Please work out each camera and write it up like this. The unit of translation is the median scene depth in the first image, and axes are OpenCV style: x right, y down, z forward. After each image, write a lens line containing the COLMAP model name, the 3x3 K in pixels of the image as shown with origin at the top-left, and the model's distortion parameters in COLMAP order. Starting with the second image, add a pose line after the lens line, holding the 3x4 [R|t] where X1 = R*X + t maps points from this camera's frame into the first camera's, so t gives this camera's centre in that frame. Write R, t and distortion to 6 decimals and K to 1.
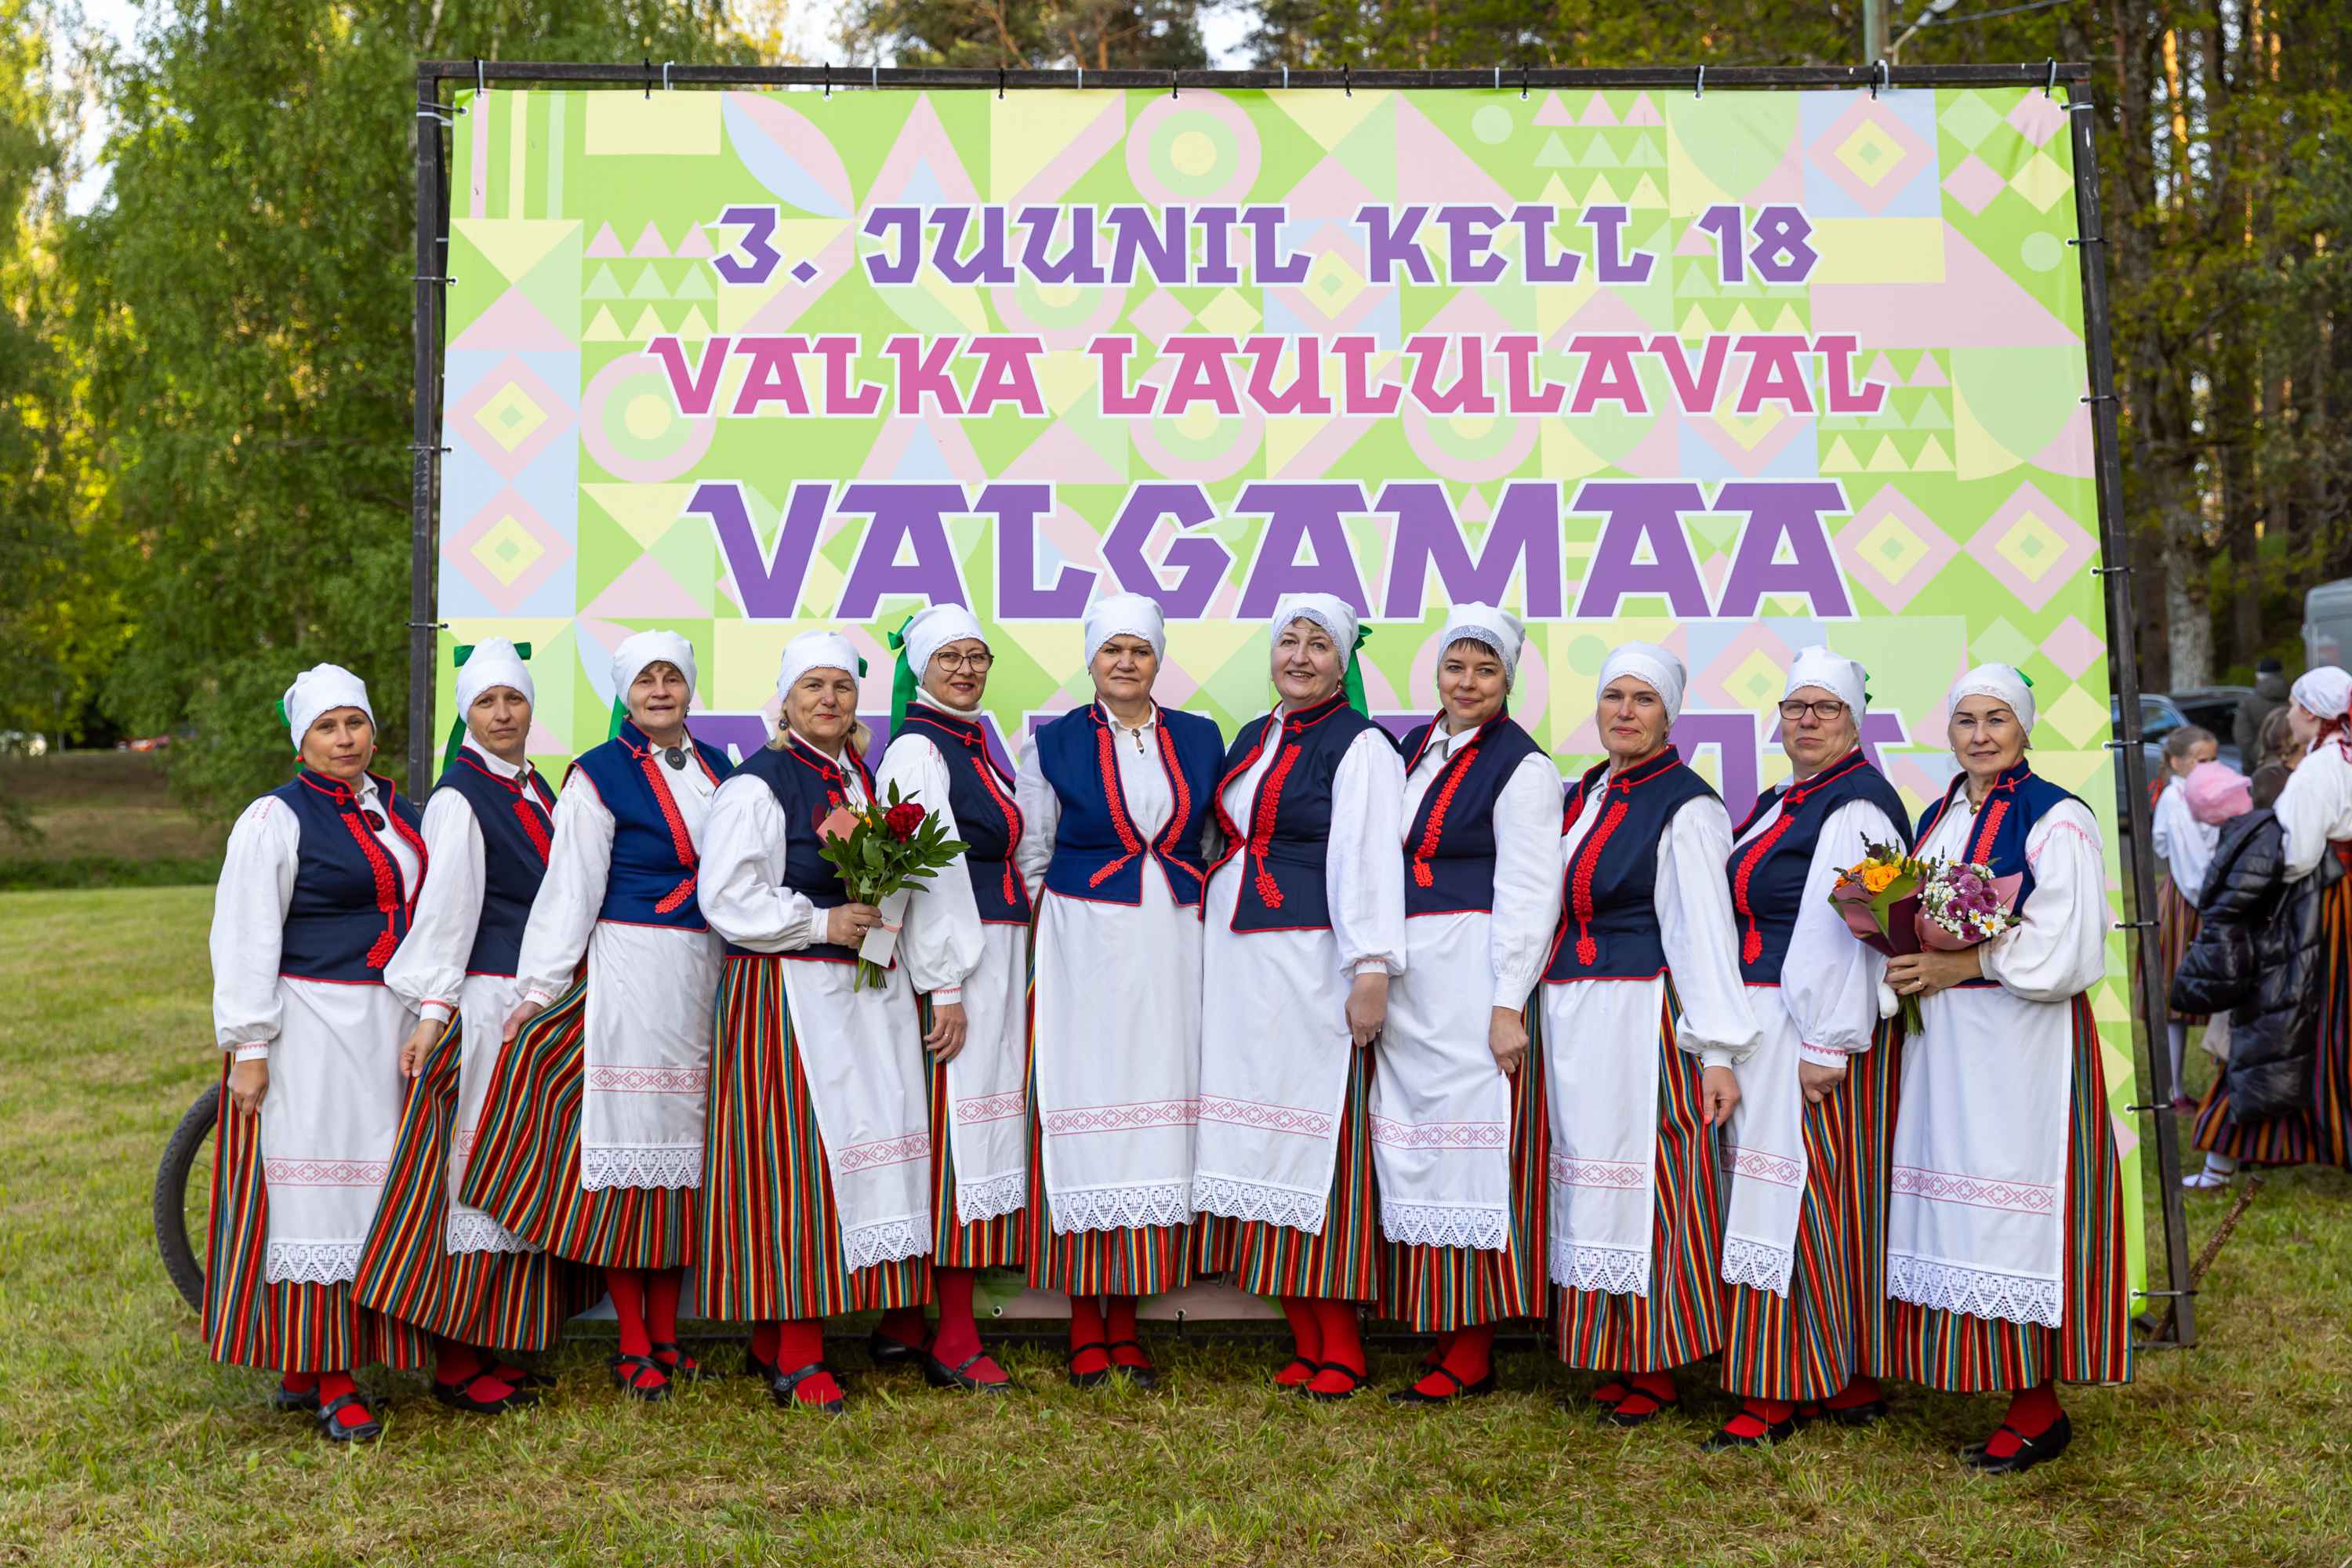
lens RADIAL K [[3384.6, 0, 1176.0], [0, 3384.6, 784.0], [0, 0, 1]] dist [0.092190, 0.012978]
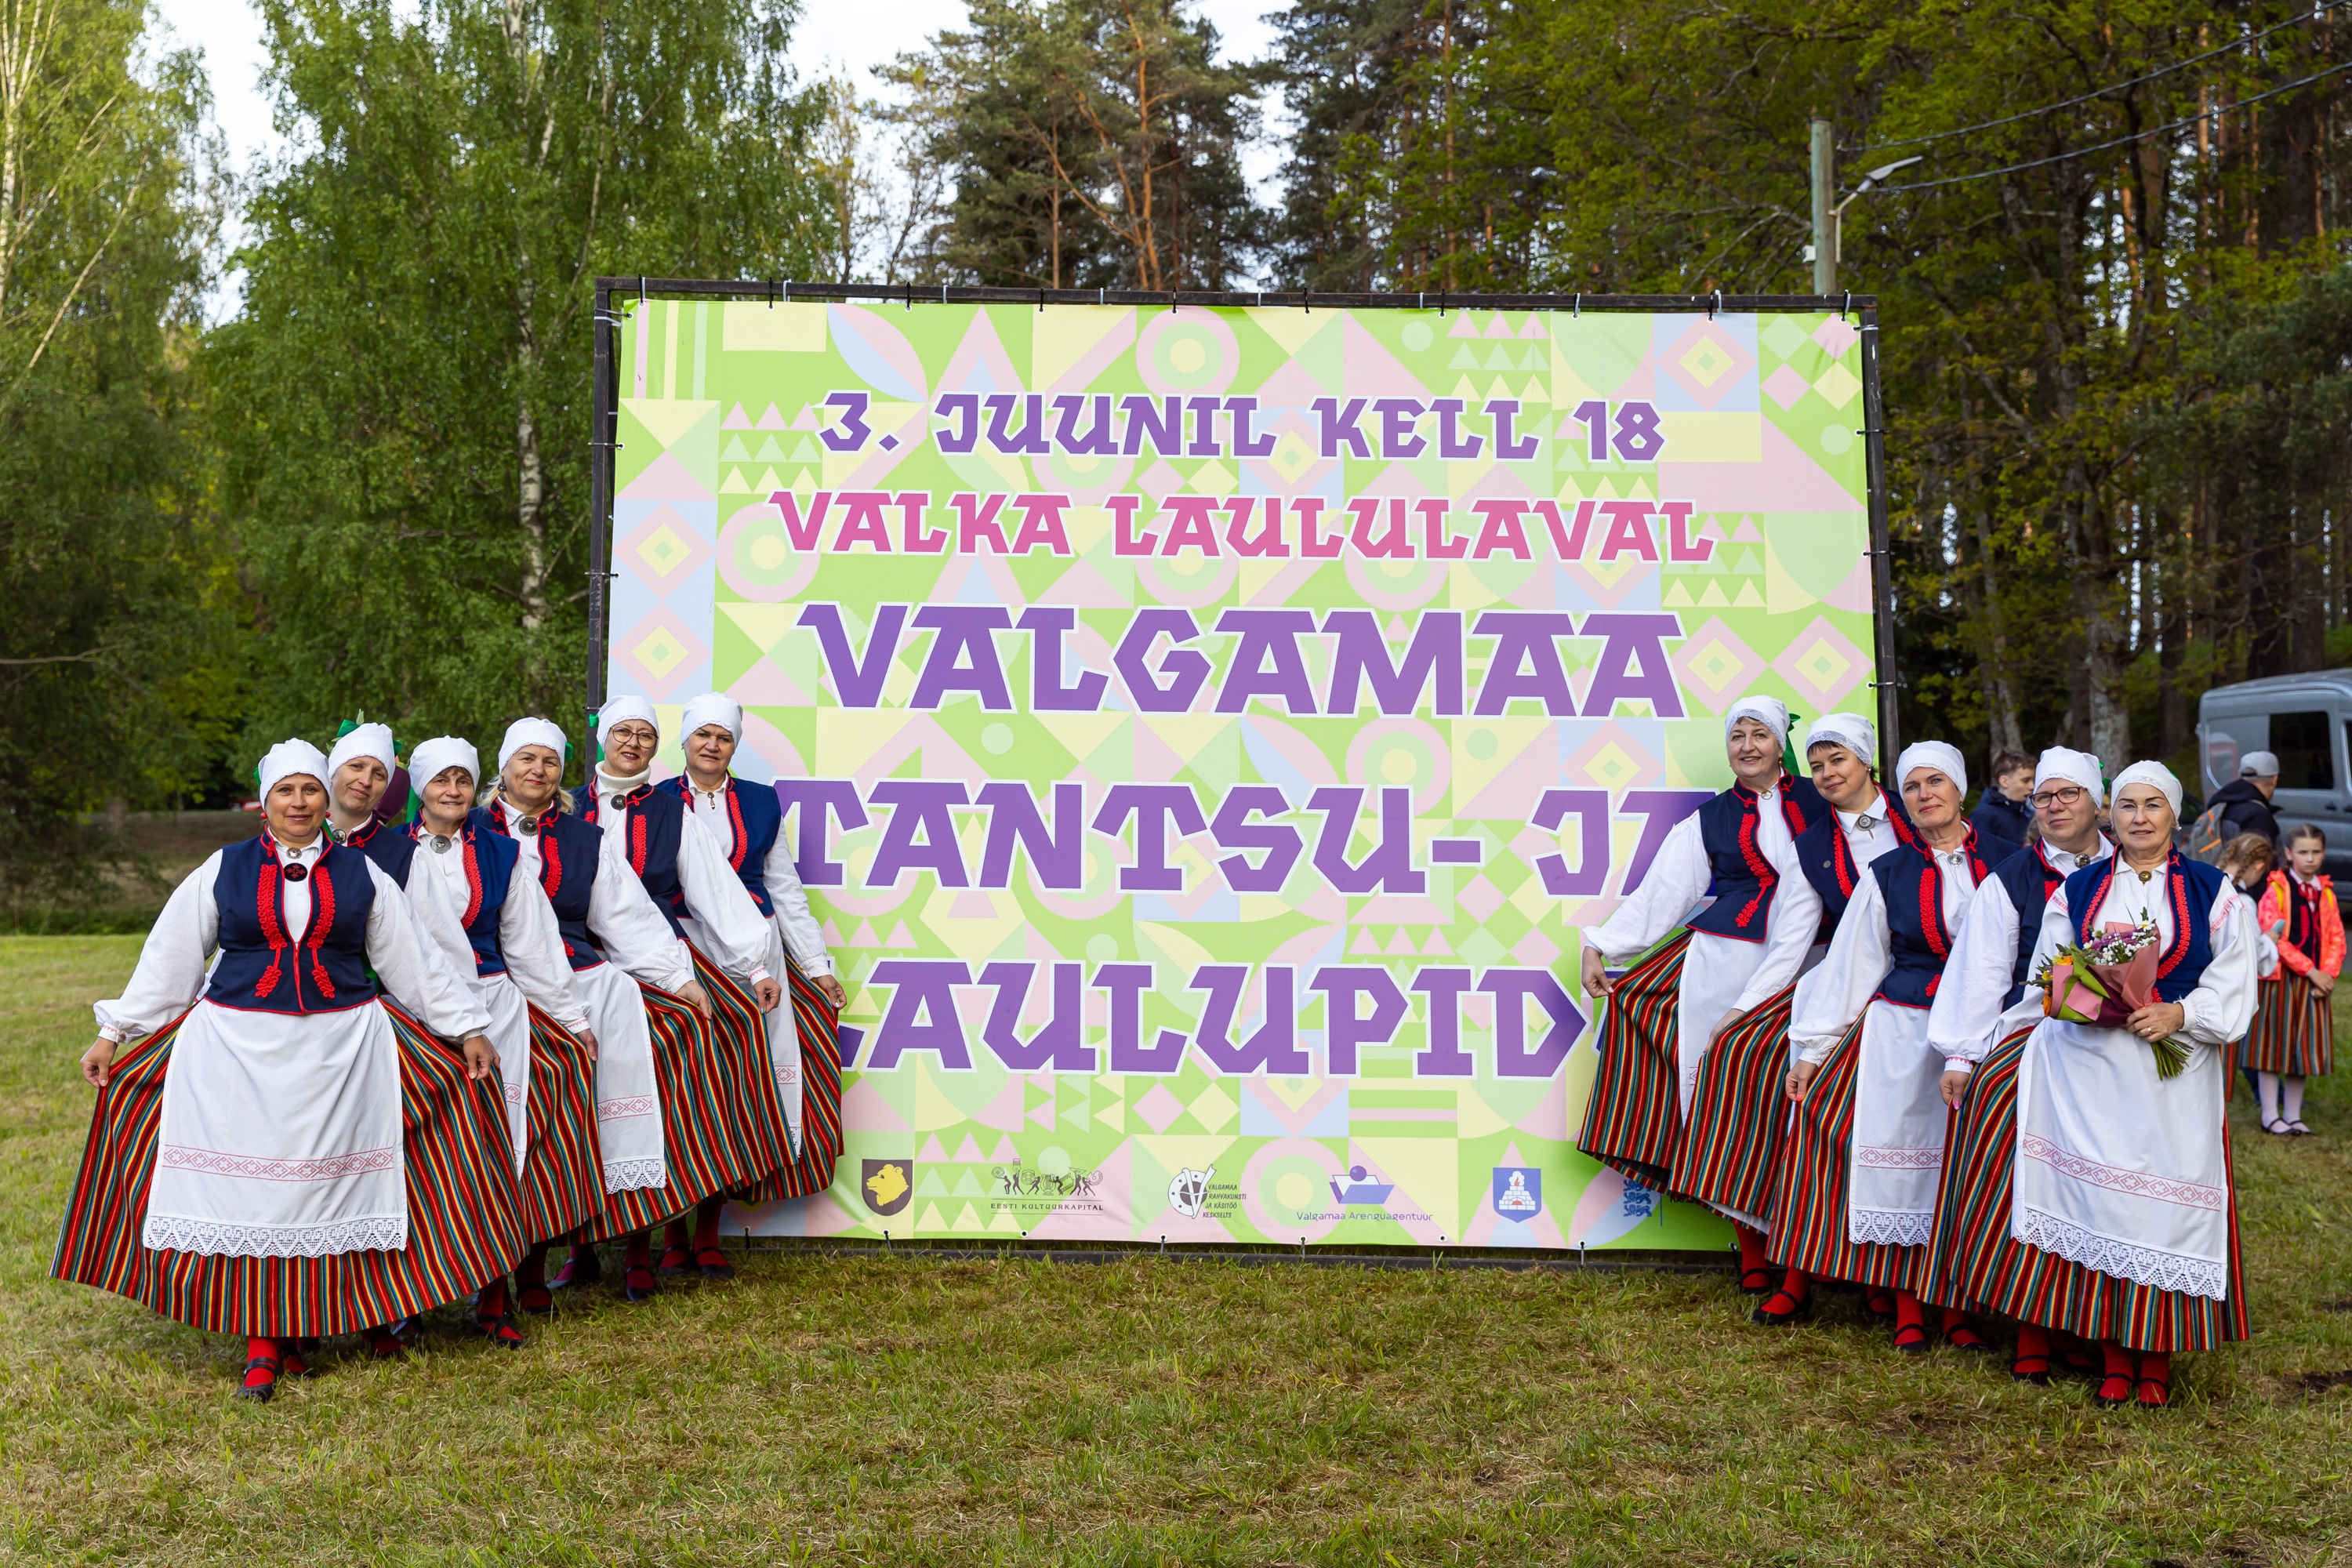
lens RADIAL K [[3115.1, 0, 1182.6], [0, 3115.1, 858.6], [0, 0, 1]] dist [0.132300, -0.022919]
pose [[0.999874, 0.013966, -0.007520, 0.015042], [-0.013958, 0.999902, 0.001188, 0.006379], [0.007536, -0.001082, 0.999971, -0.204246]]
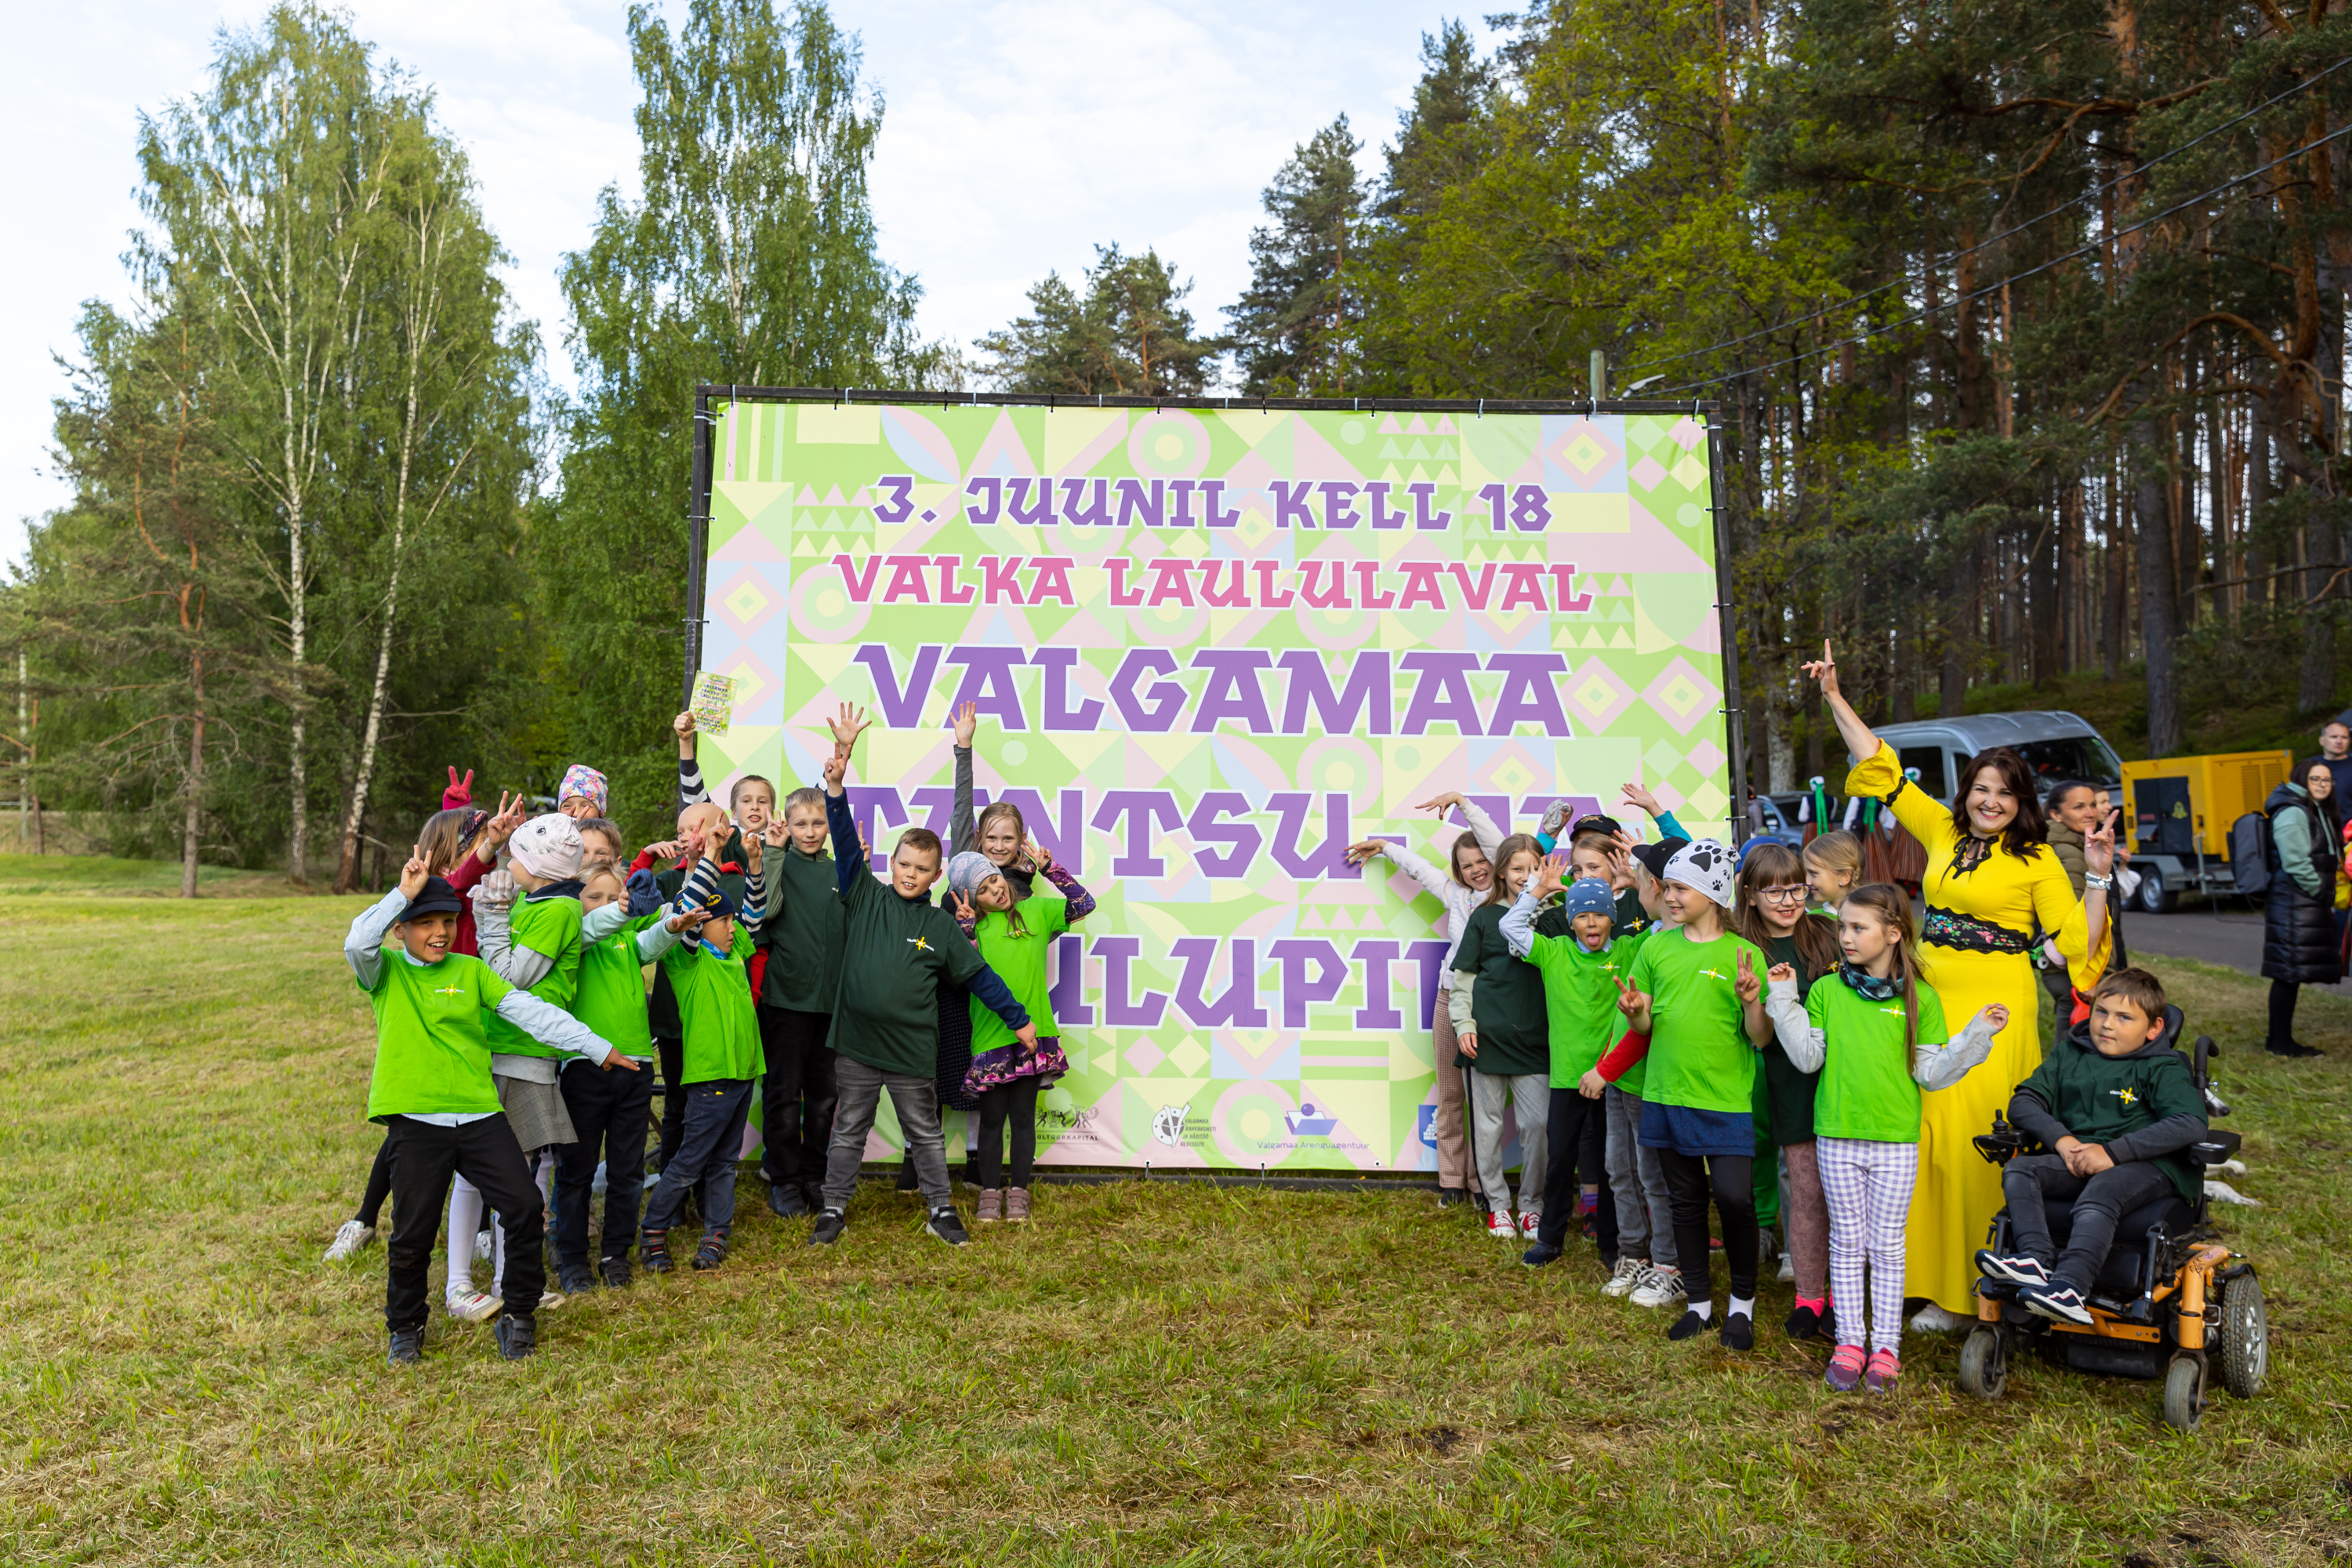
lens RADIAL K [[1989.7, 0, 1176.0], [0, 1989.7, 784.0], [0, 0, 1]] dist [0.081640, -0.000048]
pose [[0.999878, 0.014874, -0.004851, 0.015626], [-0.015005, 0.999489, -0.028233, 0.002838], [0.004428, 0.028302, 0.999590, 0.048126]]
